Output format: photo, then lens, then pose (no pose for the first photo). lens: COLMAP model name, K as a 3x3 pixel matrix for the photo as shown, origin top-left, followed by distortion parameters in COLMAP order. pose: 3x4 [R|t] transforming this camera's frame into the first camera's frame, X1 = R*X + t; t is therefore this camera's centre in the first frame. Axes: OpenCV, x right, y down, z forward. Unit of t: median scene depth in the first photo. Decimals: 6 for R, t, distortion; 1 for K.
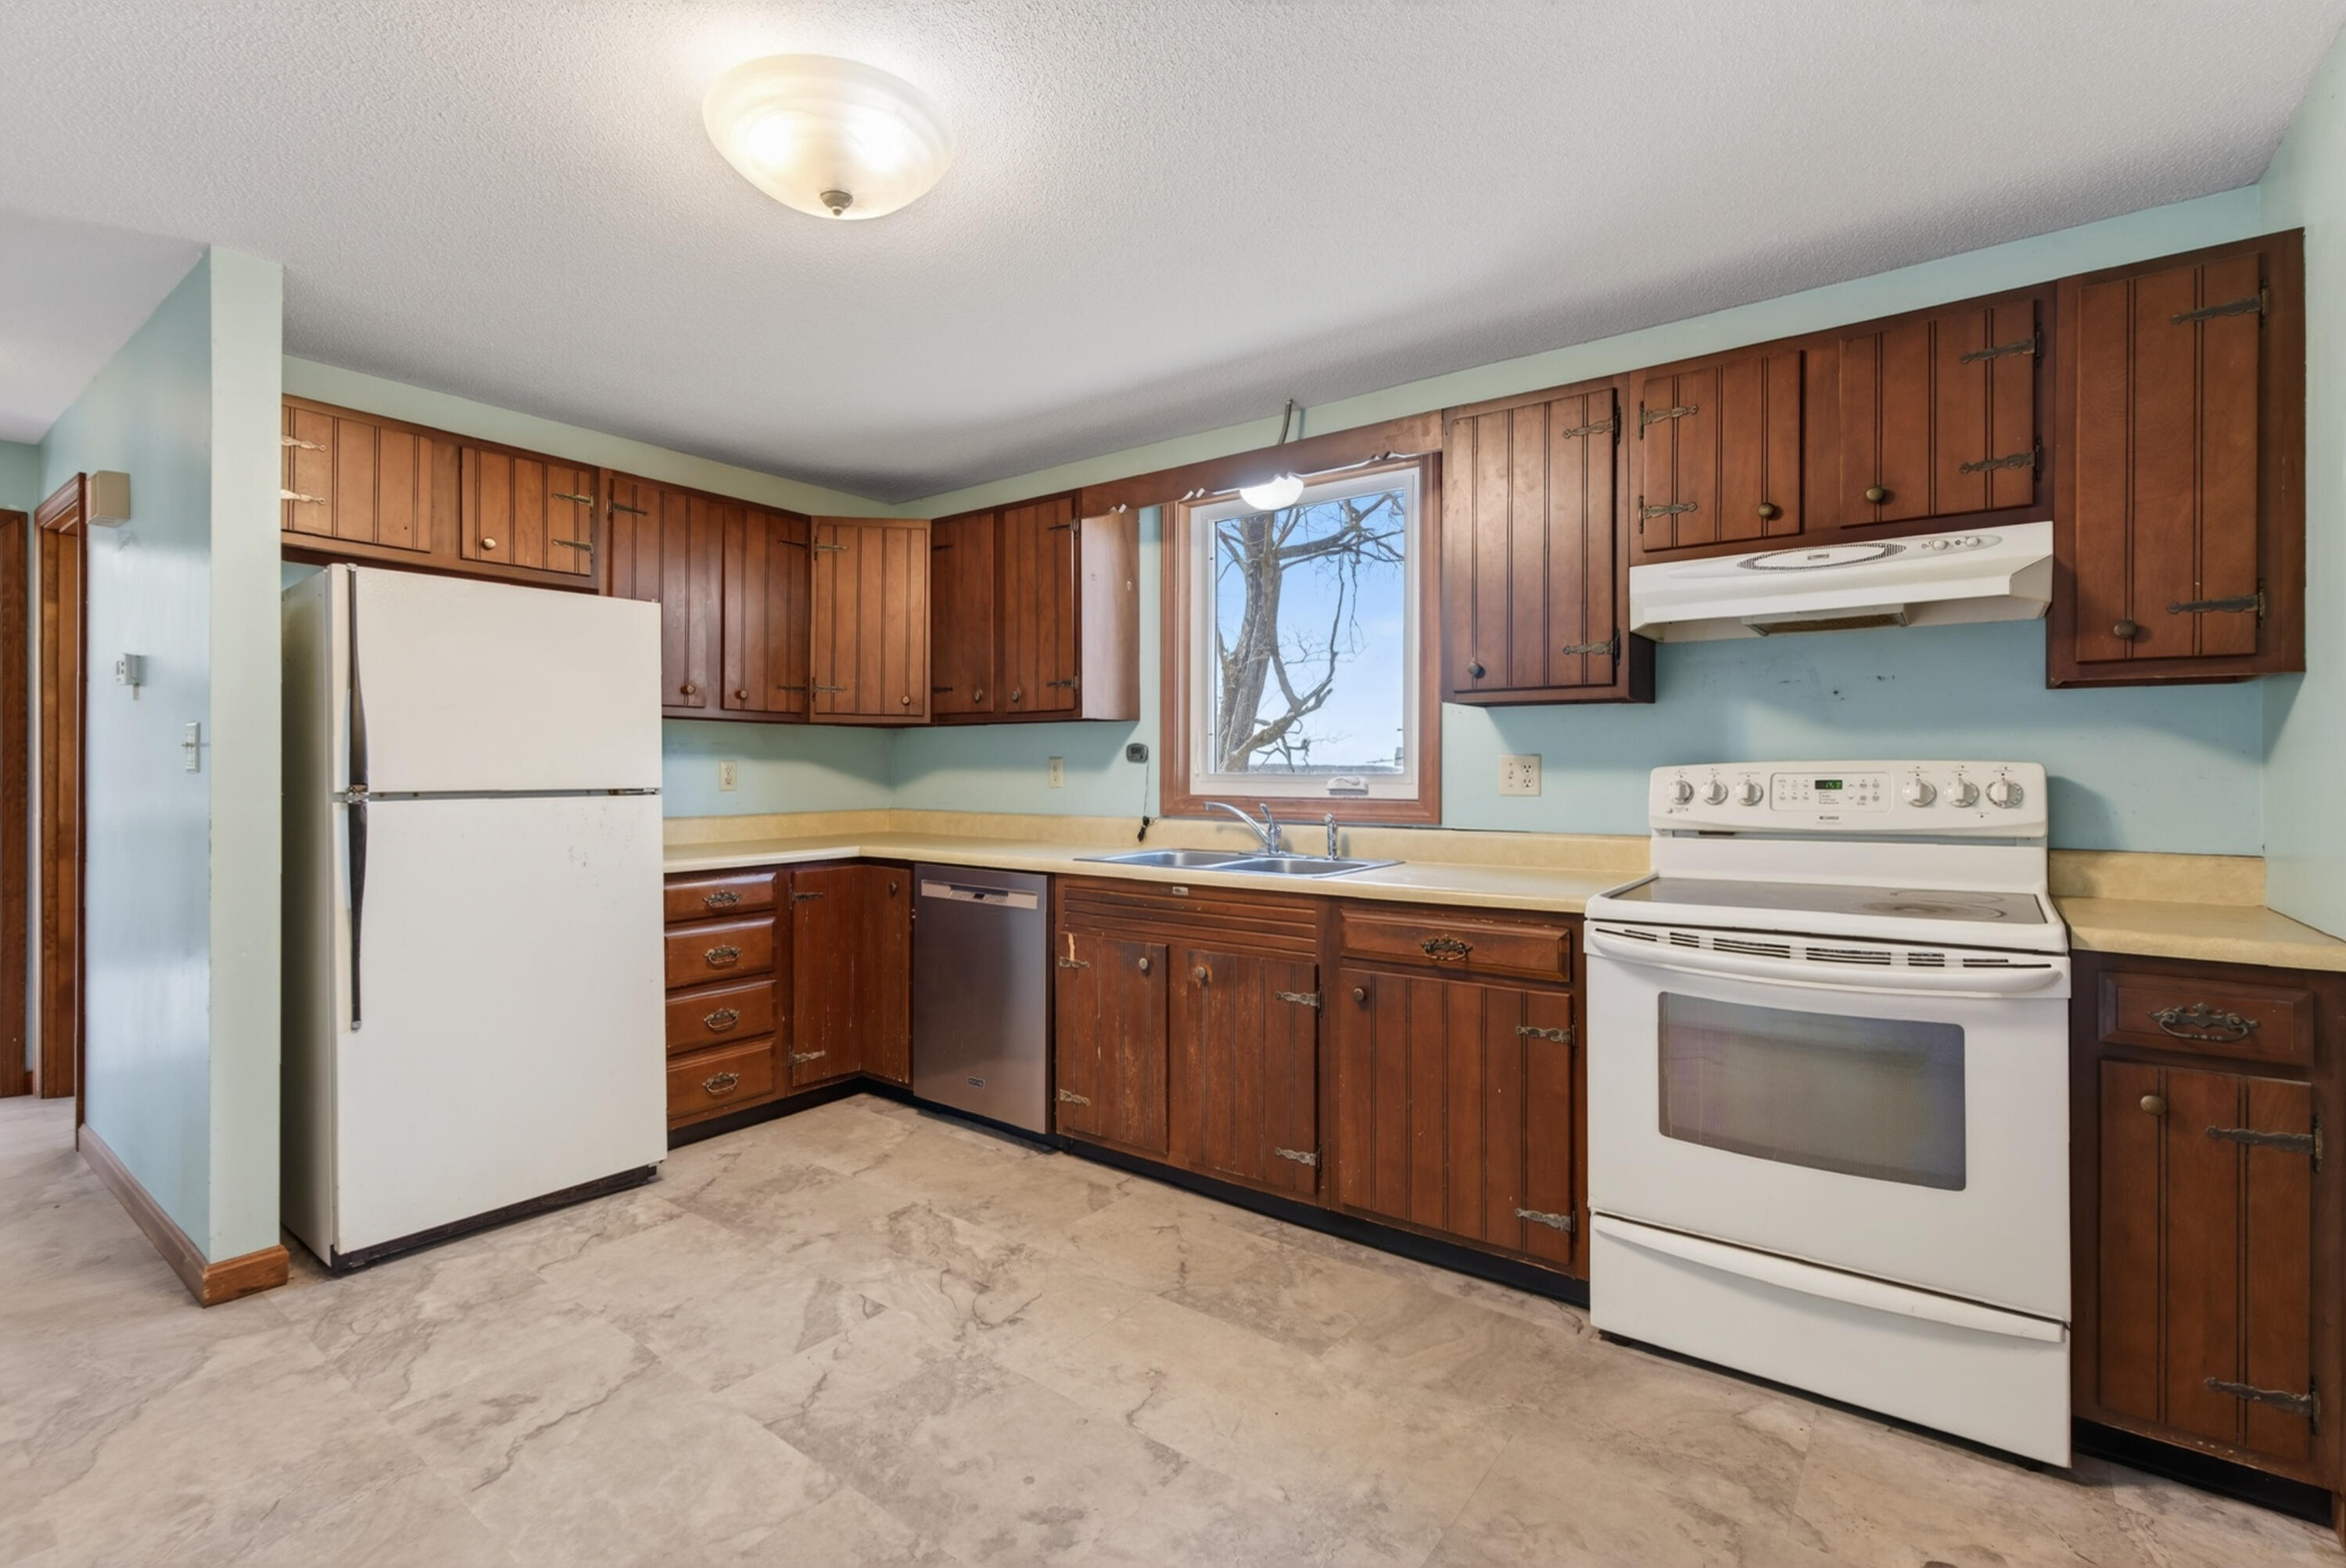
lens RADIAL K [[1060.4, 0, 1165.1], [0, 1060.4, 779.2], [0, 0, 1]] dist [-0.001083, -0.000146]
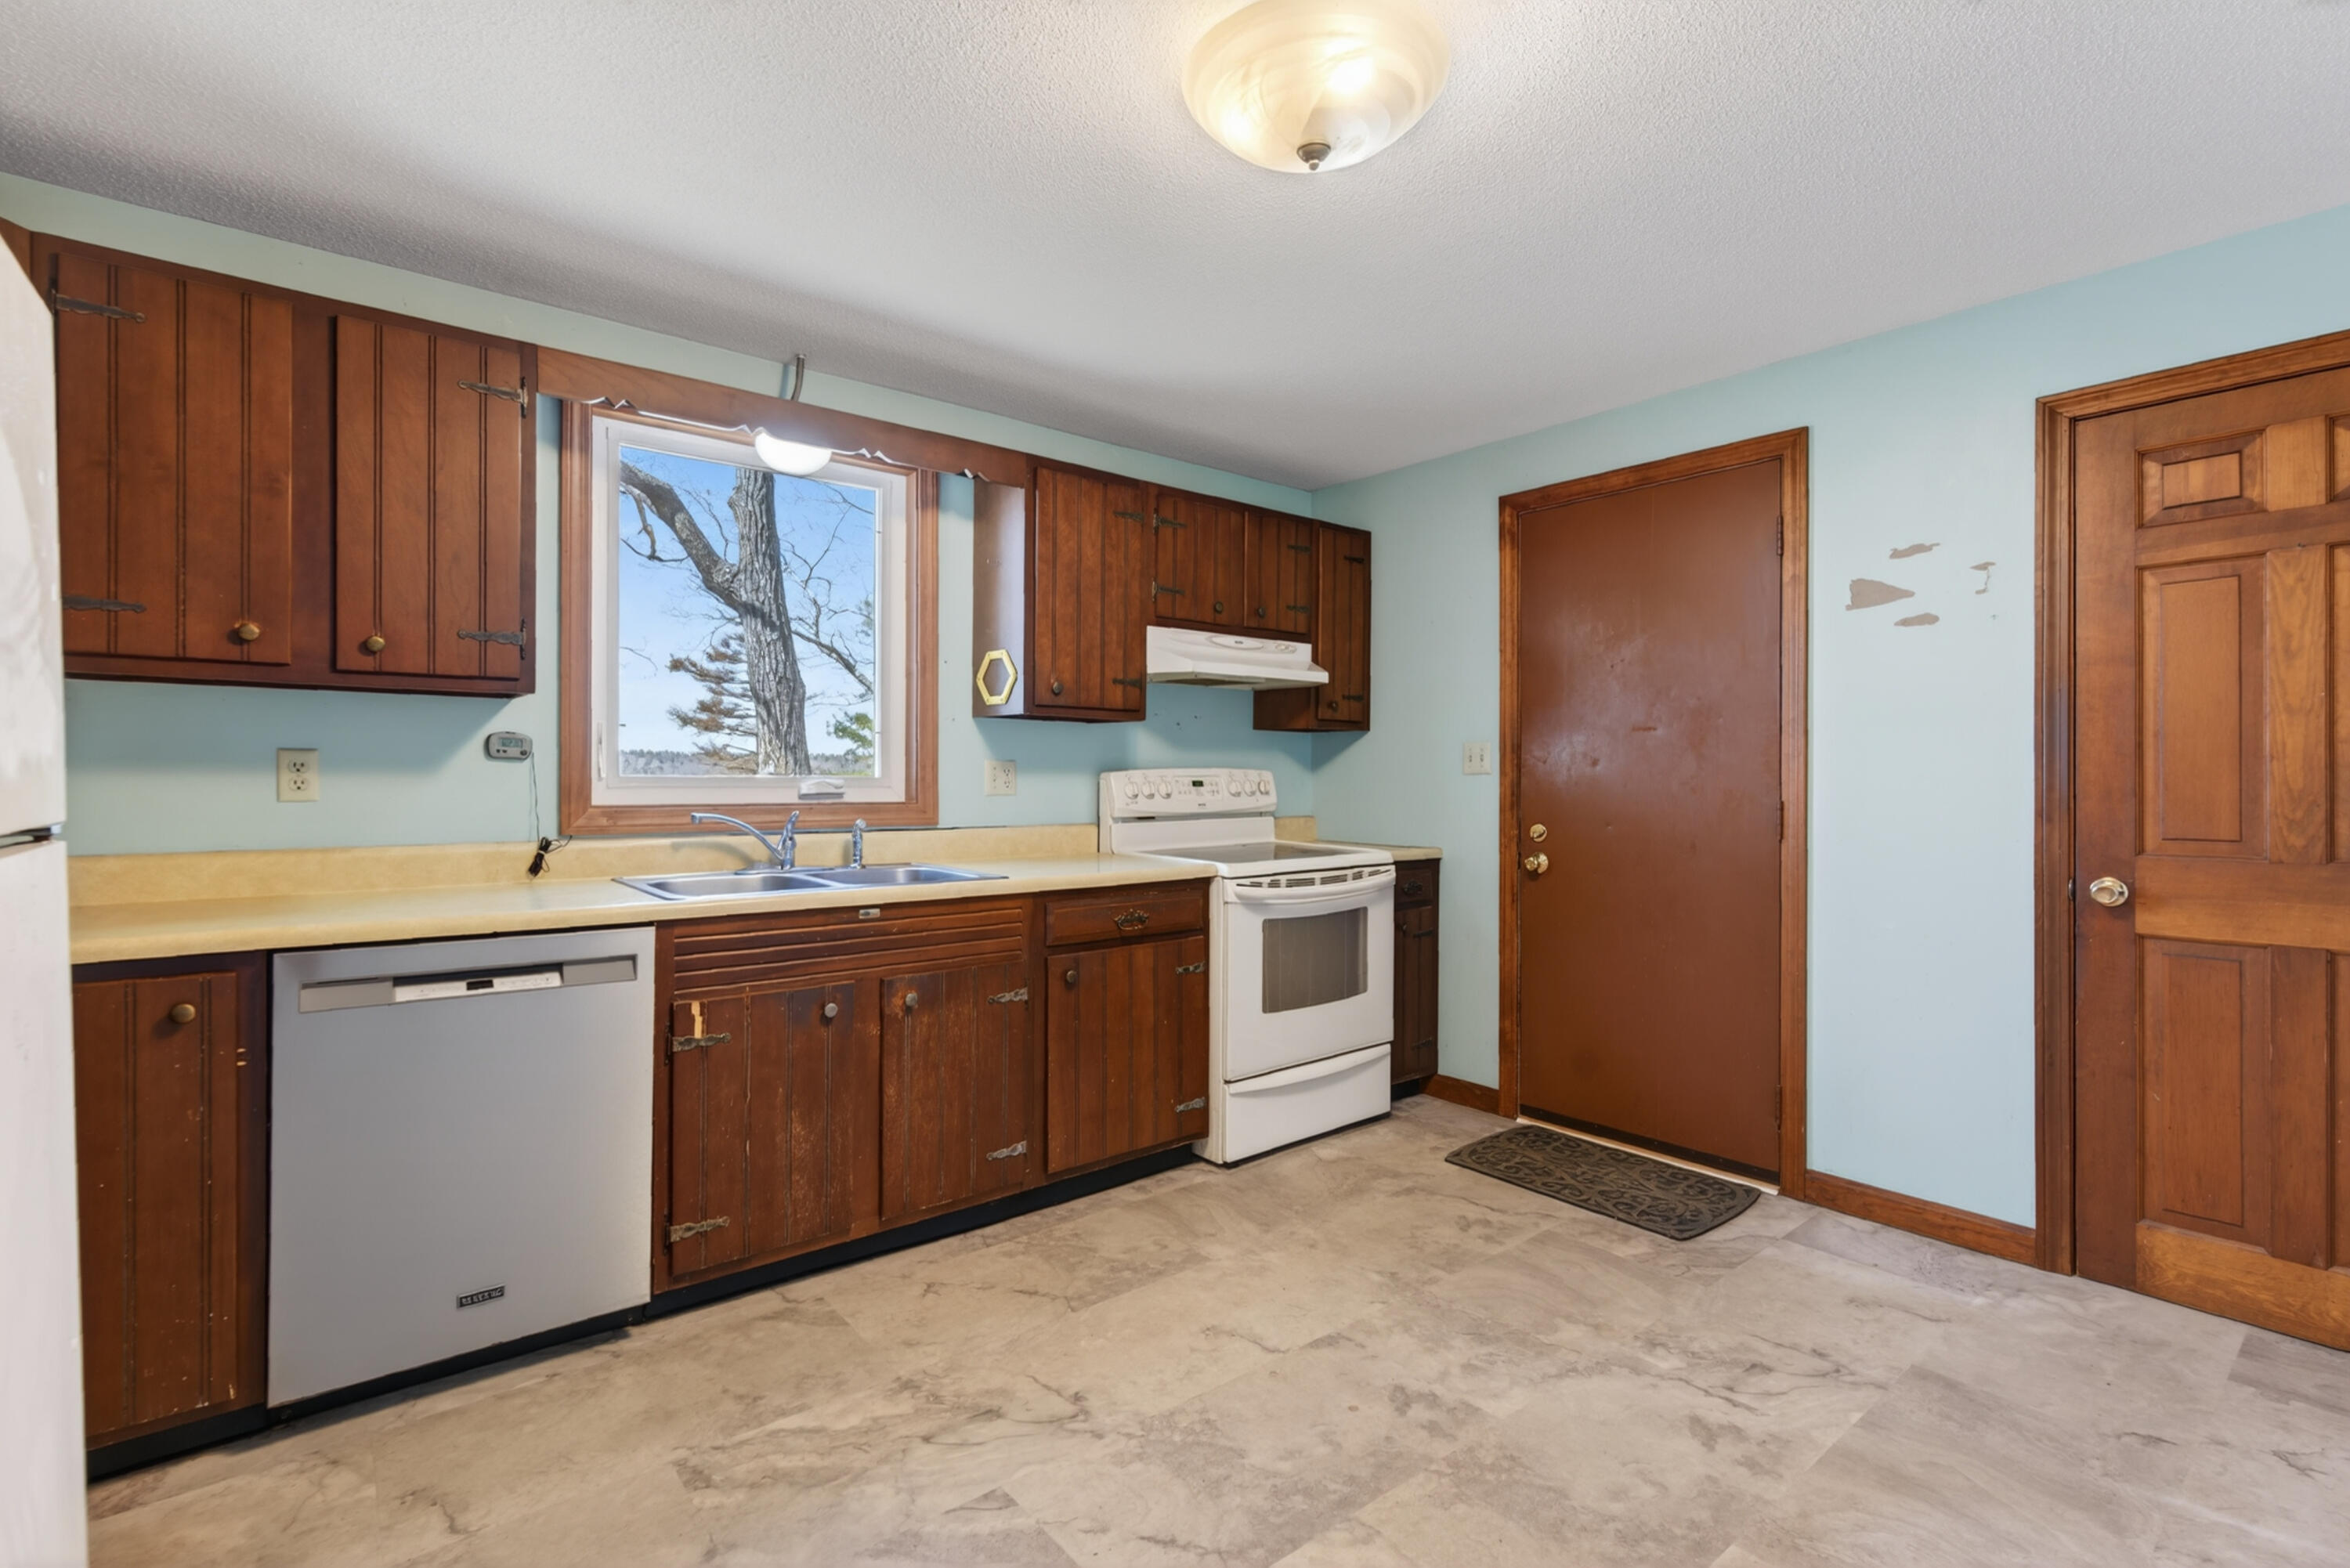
lens RADIAL K [[1062.1, 0, 1167.1], [0, 1062.1, 779.2], [0, 0, 1]] dist [-0.001083, -0.000146]
pose [[0.239444, -0.004944, 0.970898, -0.900093], [0.003976, 0.999984, 0.004112, -0.007887], [-0.970902, 0.002875, 0.239460, 0.654520]]
